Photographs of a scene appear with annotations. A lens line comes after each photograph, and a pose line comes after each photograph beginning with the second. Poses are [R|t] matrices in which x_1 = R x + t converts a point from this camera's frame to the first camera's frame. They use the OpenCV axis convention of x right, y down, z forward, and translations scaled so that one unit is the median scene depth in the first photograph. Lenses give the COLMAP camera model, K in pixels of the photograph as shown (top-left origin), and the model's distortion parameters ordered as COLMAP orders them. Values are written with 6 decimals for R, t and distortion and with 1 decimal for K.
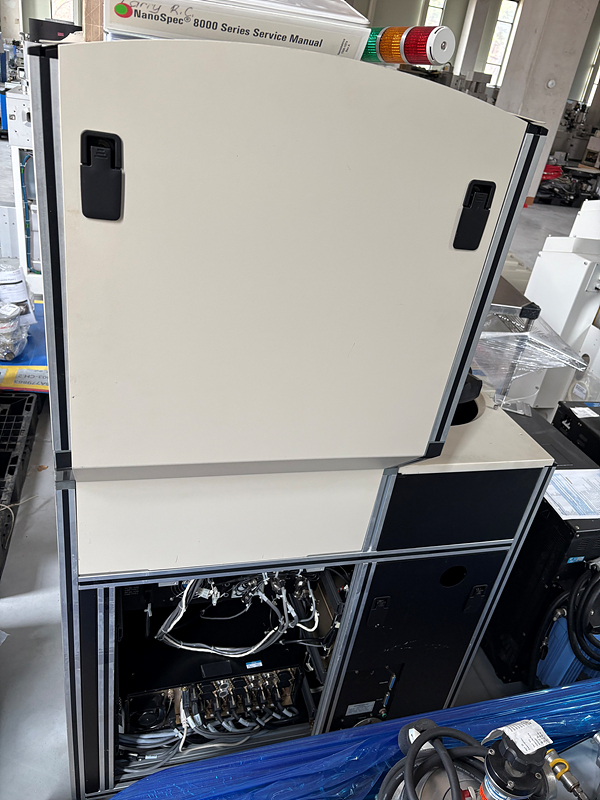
lens RADIAL K [[609.8, 0, 300.0], [0, 609.8, 400.0], [0, 0, 1]] dist [-0.000495, -0.004460]
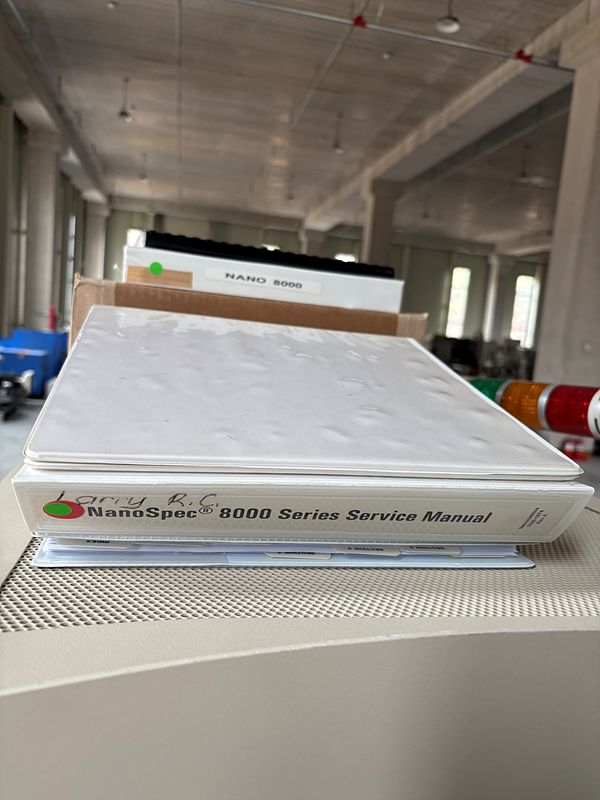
lens RADIAL K [[609.8, 0, 300.0], [0, 609.8, 400.0], [0, 0, 1]] dist [-0.000495, -0.004460]
pose [[0.996530, -0.047963, -0.068022, -0.059838], [0.017765, 0.921002, -0.389153, -0.393327], [0.081314, 0.386594, 0.918658, 0.417486]]
